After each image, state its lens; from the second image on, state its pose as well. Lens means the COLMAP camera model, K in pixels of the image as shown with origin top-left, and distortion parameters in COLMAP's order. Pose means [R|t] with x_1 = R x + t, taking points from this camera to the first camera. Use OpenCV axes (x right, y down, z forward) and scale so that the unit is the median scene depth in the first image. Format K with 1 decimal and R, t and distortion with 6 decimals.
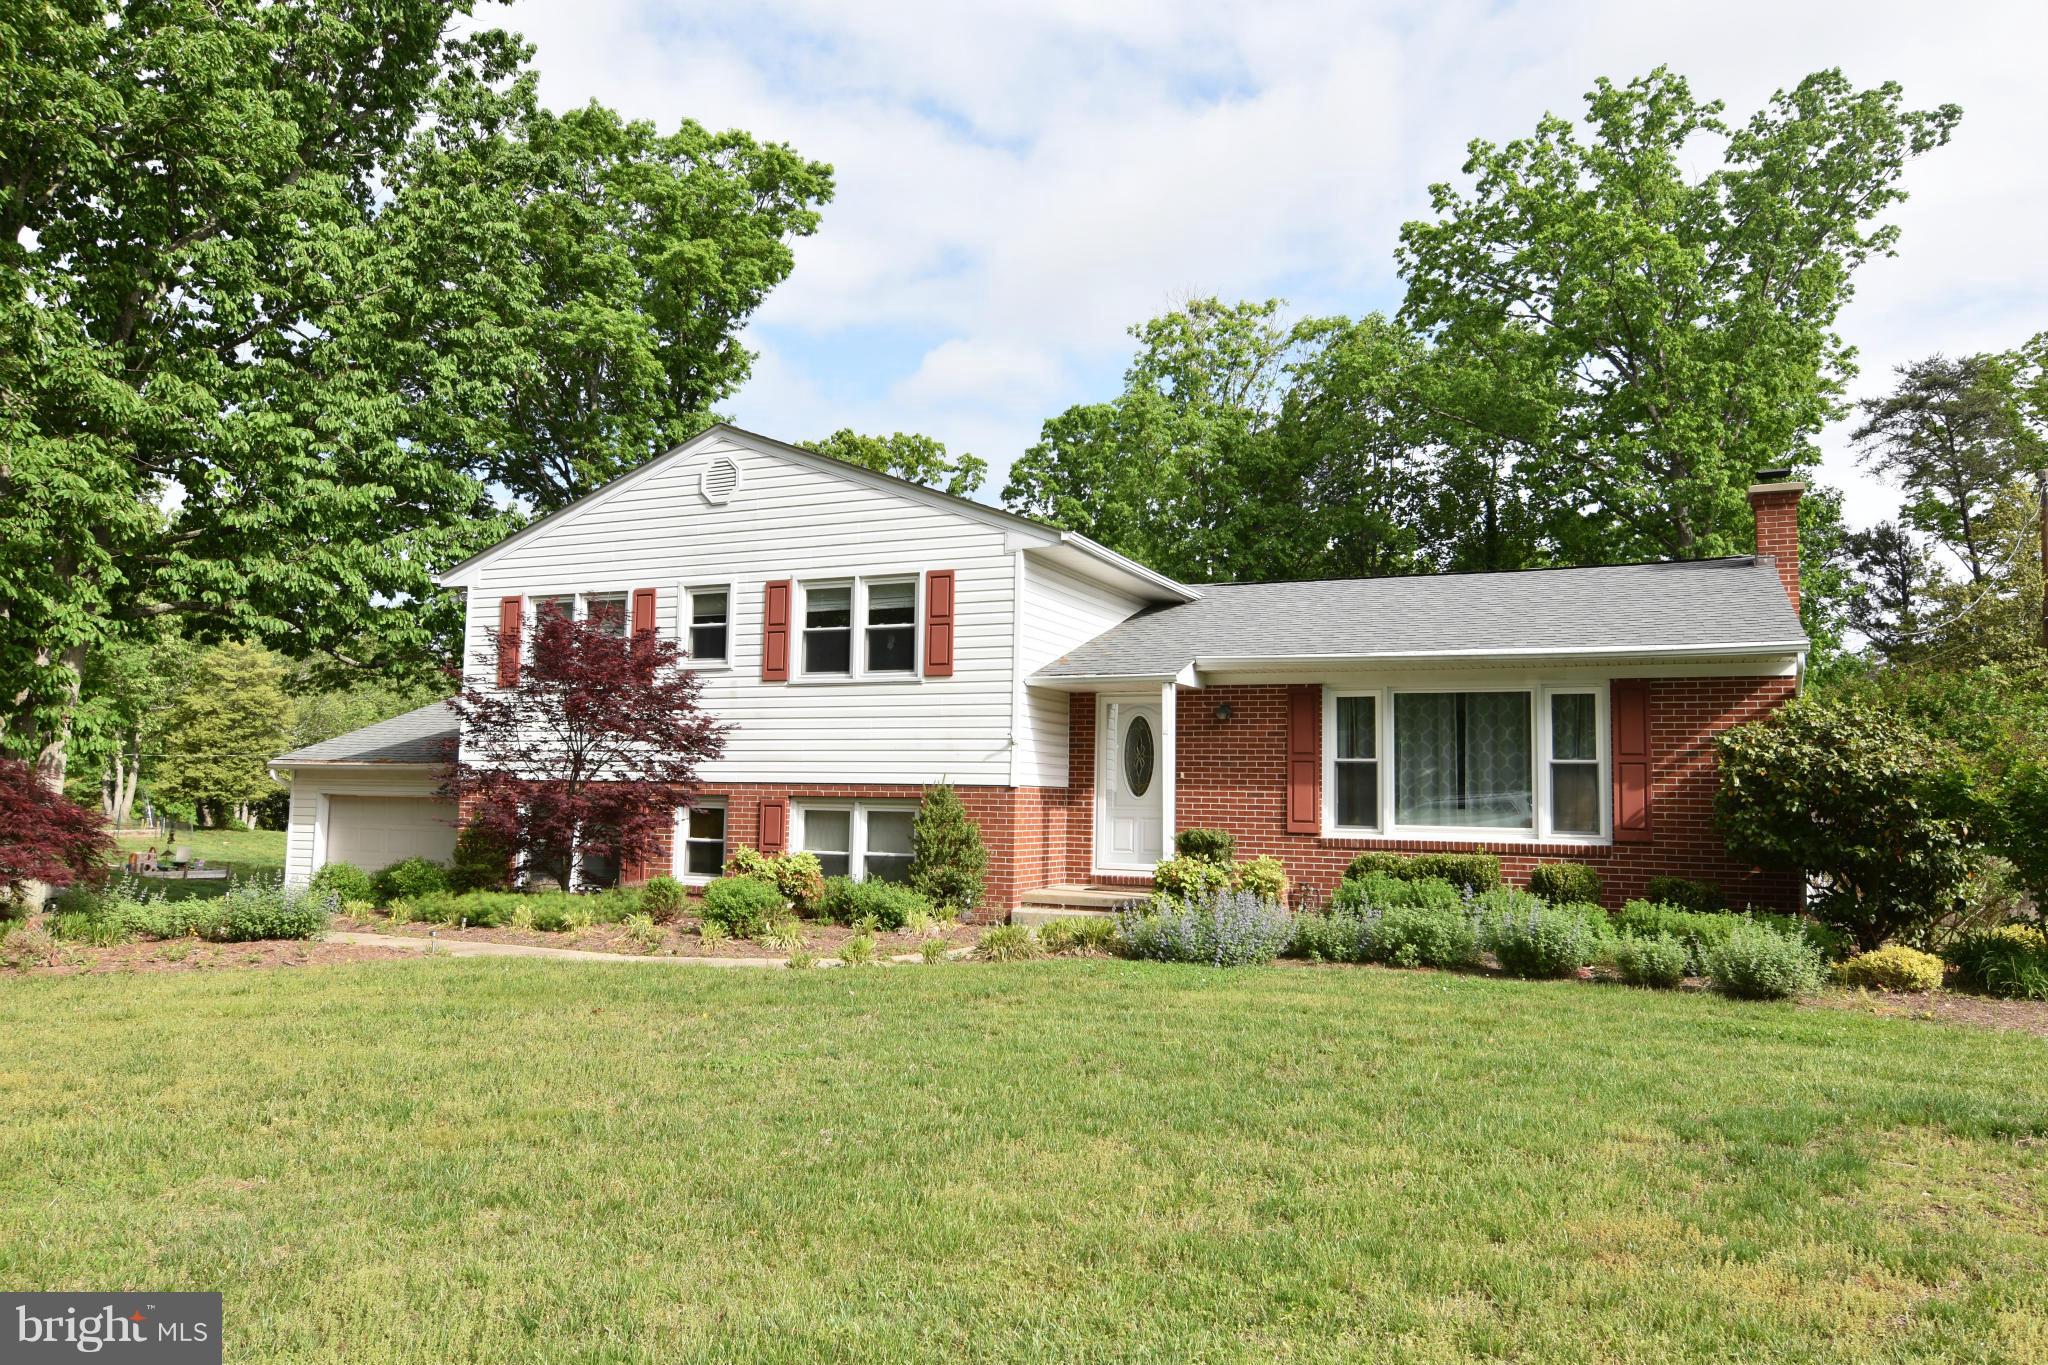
lens RADIAL K [[1359.9, 0, 1024.3], [0, 1359.9, 658.6], [0, 0, 1]] dist [-0.002423, -0.038930]
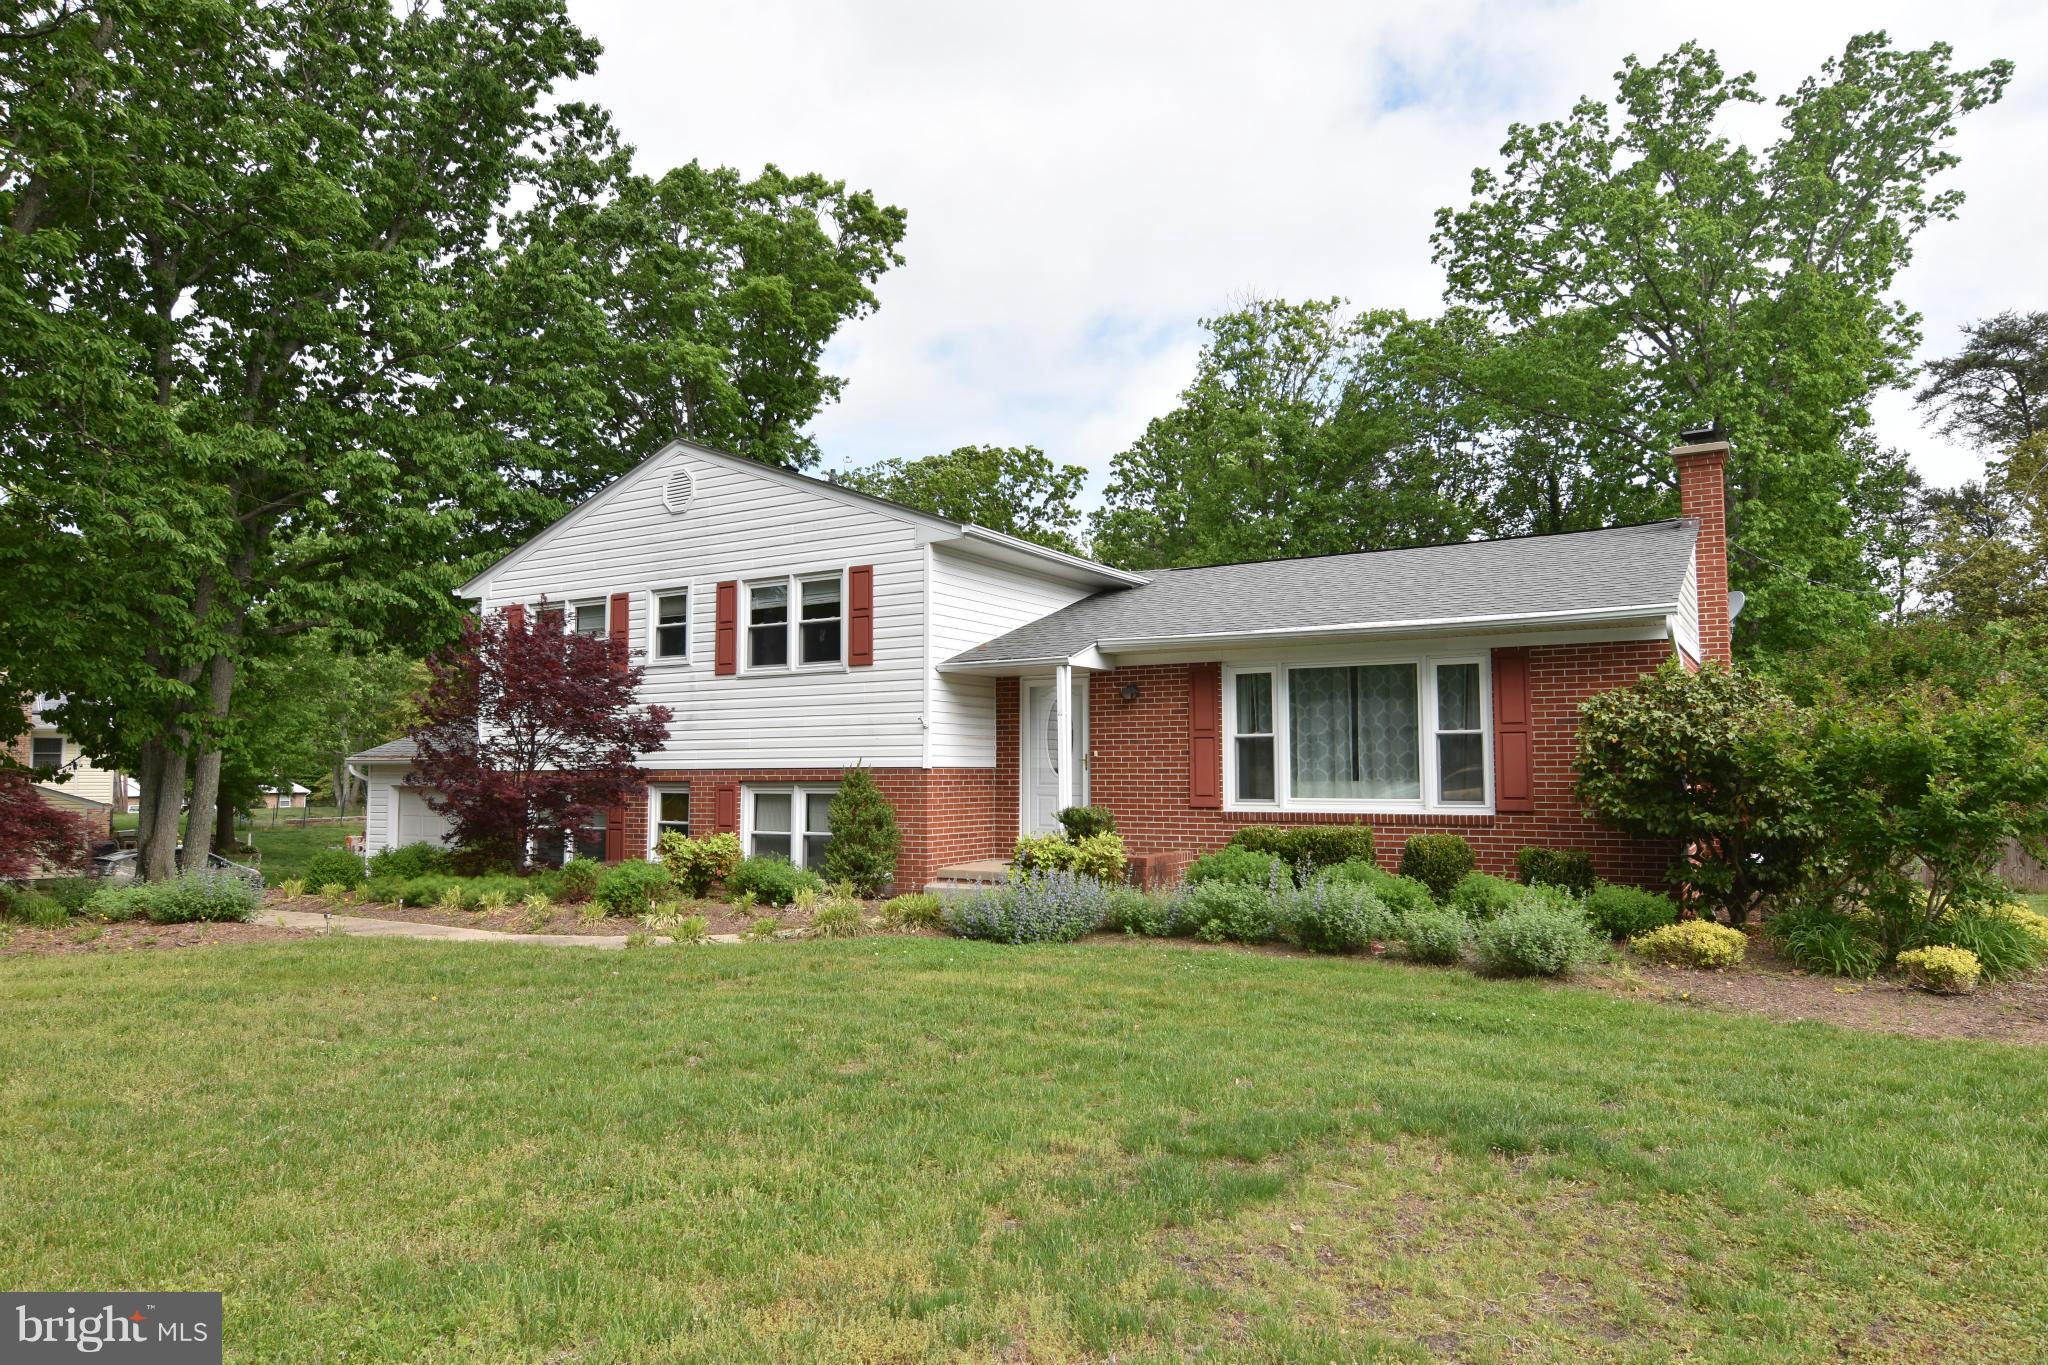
lens RADIAL K [[1238.9, 0, 1024.0], [0, 1238.9, 682.5], [0, 0, 1]] dist [-0.027830, -0.003339]
pose [[0.993555, -0.029868, -0.109347, 0.160074], [0.033085, 0.999068, 0.027732, 0.003268], [0.108417, -0.031171, 0.993617, 0.052456]]
